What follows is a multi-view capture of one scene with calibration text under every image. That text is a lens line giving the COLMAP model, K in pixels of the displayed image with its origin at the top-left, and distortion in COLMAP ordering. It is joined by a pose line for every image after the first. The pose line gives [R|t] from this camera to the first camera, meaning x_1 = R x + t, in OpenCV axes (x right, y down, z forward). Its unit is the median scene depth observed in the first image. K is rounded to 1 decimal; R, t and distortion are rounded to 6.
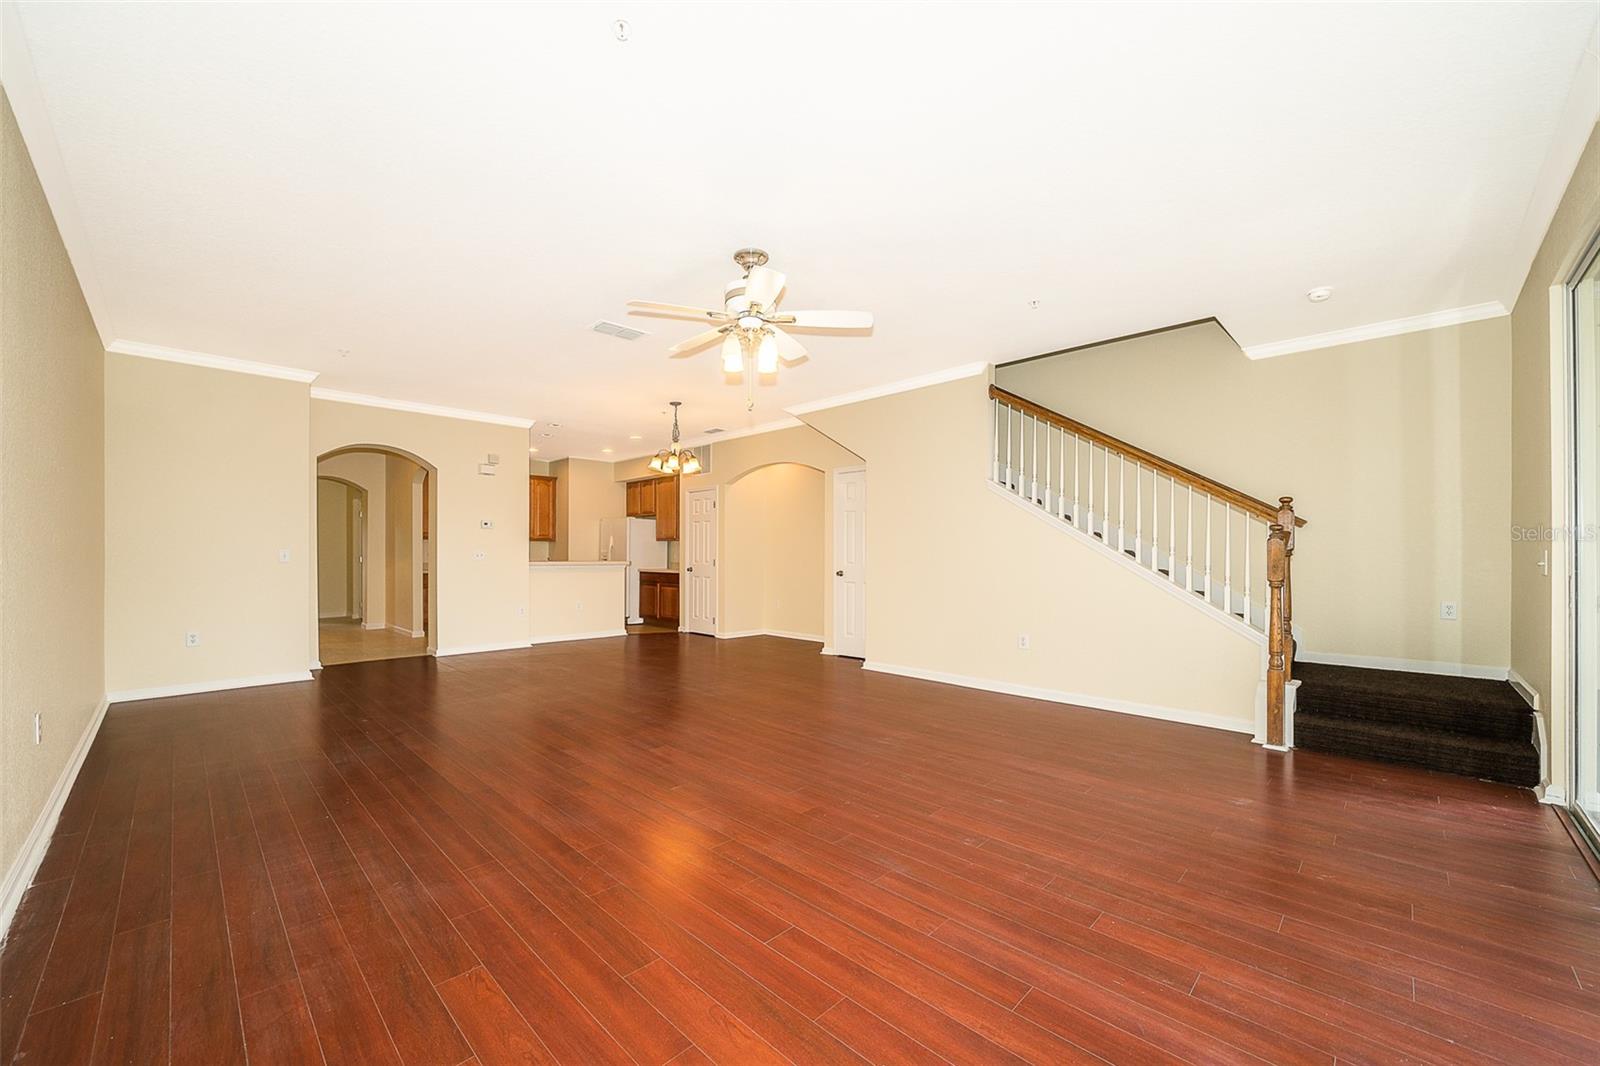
lens RADIAL K [[608.0, 0, 803.8], [0, 608.0, 553.2], [0, 0, 1]] dist [-0.008212, -0.000196]
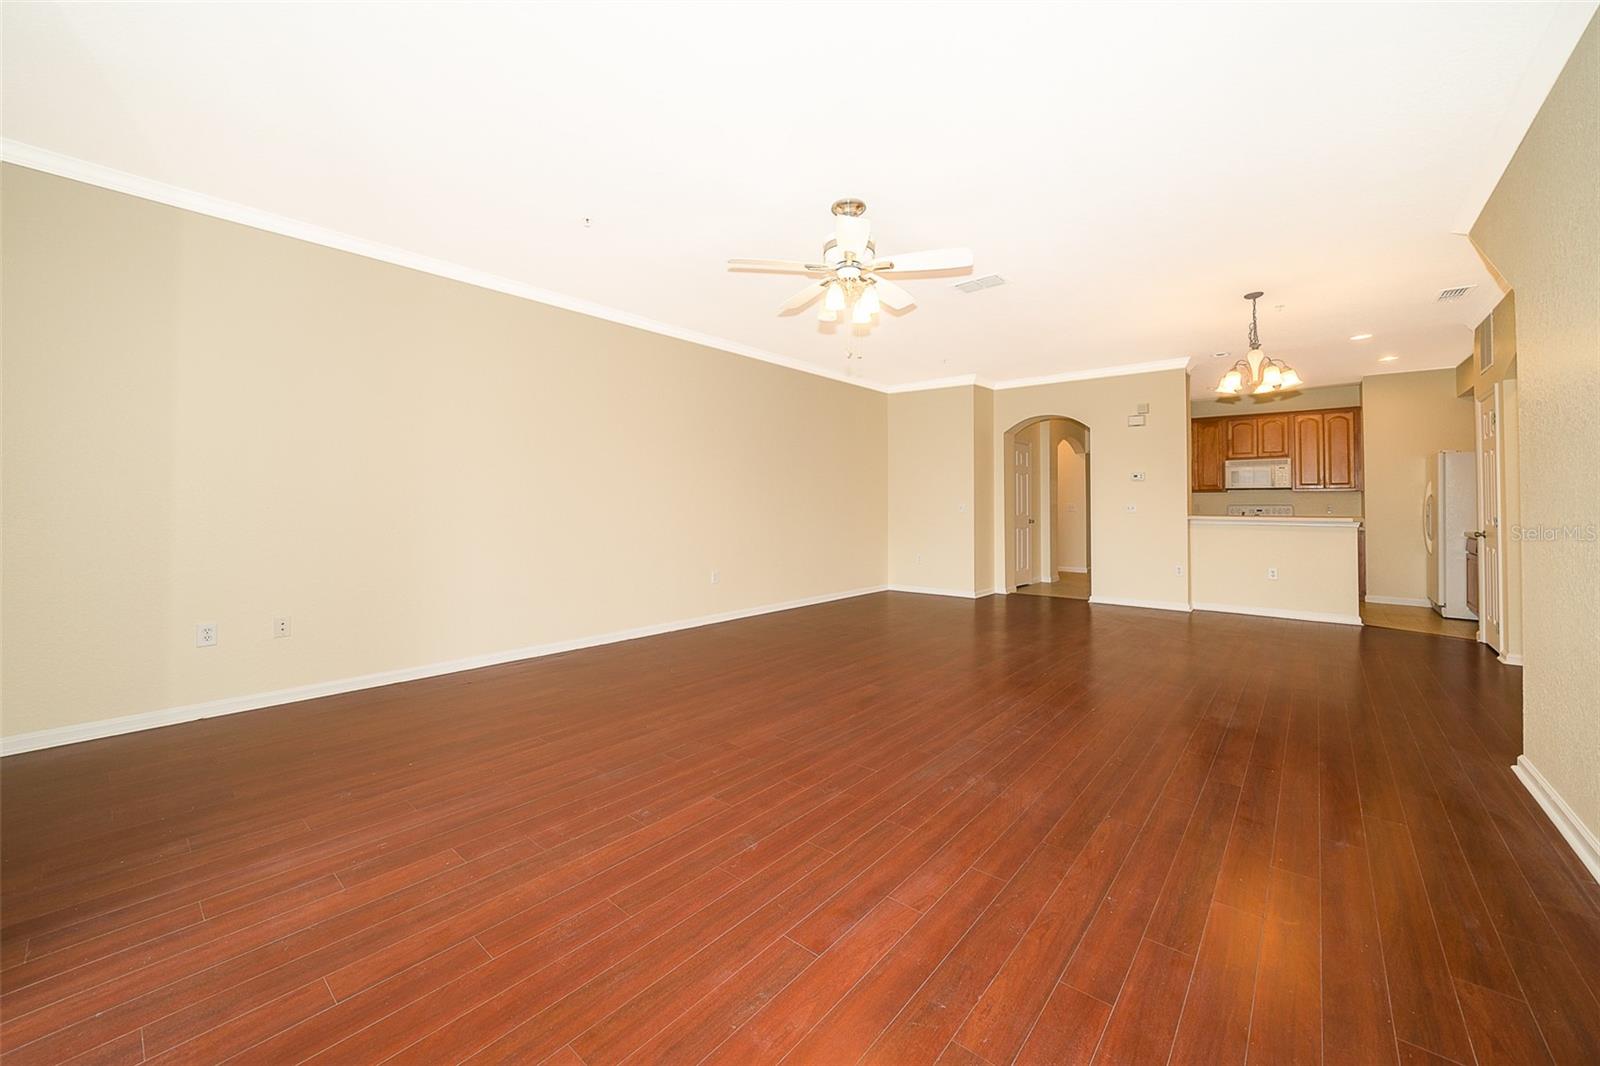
lens RADIAL K [[615.3, 0, 823.0], [0, 615.3, 499.7], [0, 0, 1]] dist [-0.000932, -0.002715]
pose [[0.090522, -0.012917, -0.995811, 0.912303], [0.000657, 0.999916, -0.012910, 0.003202], [0.995894, 0.000514, 0.090523, 0.869174]]
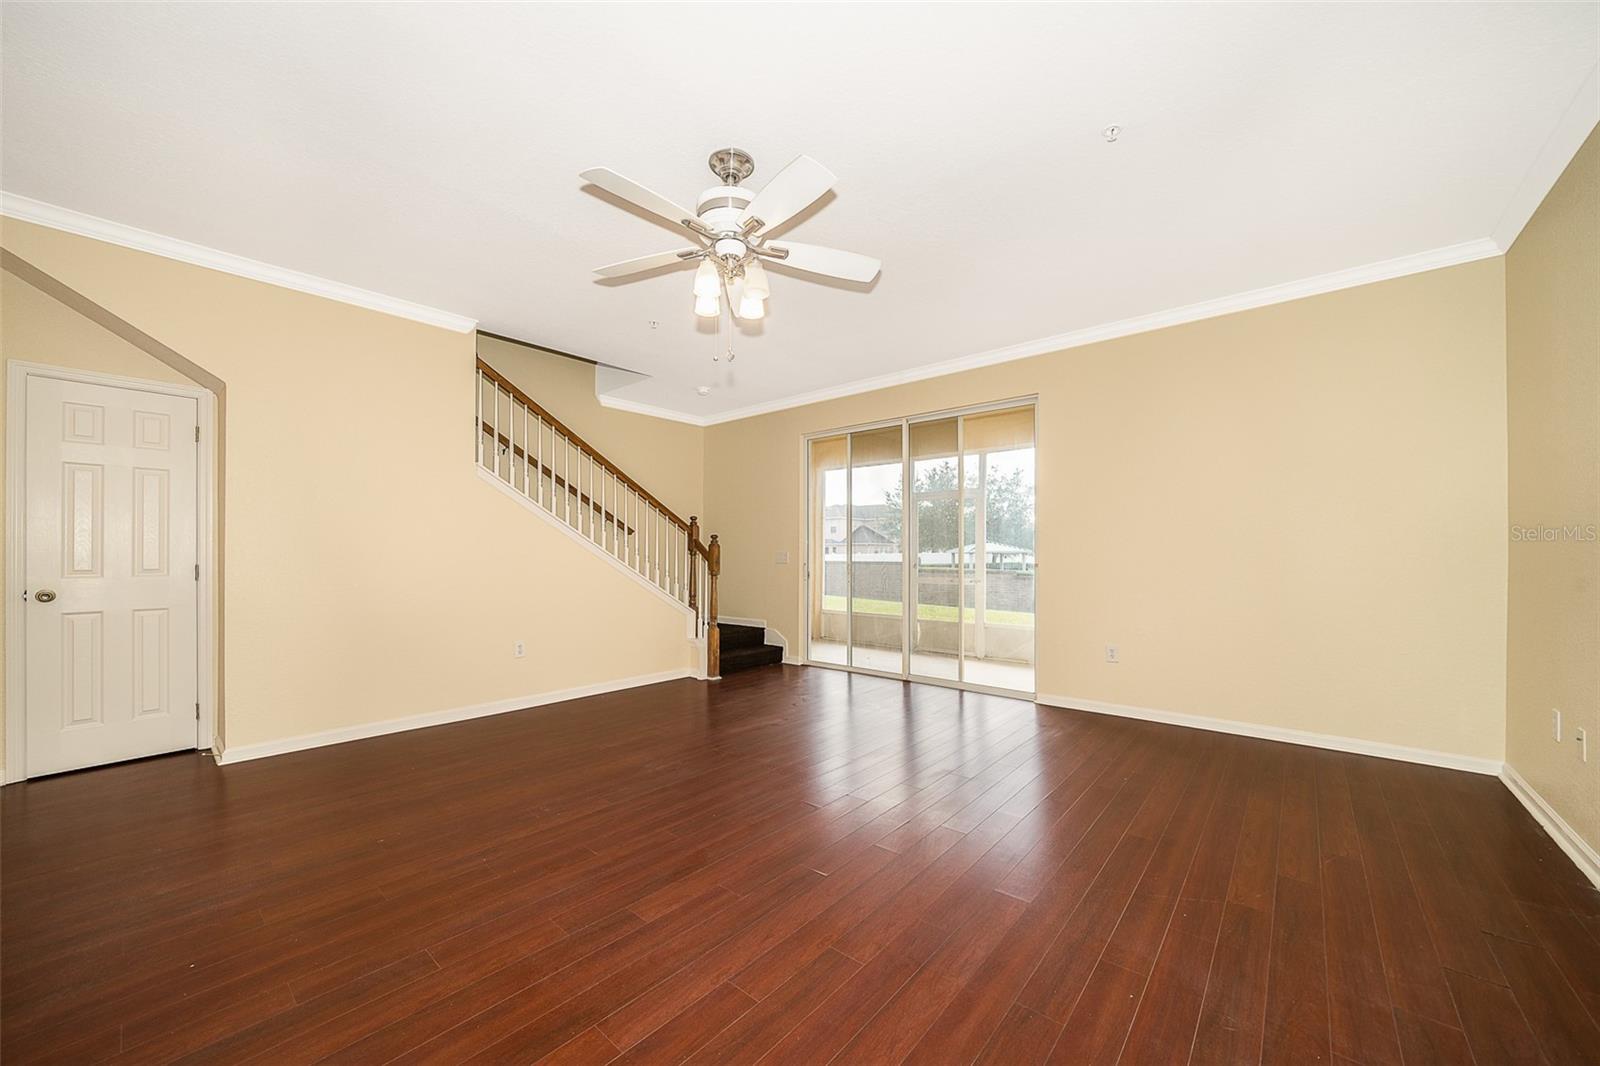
lens RADIAL K [[588.7, 0, 796.8], [0, 588.7, 553.8], [0, 0, 1]] dist [-0.010339, 0.000057]
pose [[-0.048673, 0.001274, 0.998814, -0.820651], [-0.000832, 0.999999, -0.001316, 0.003786], [-0.998814, -0.000895, -0.048672, 0.953582]]
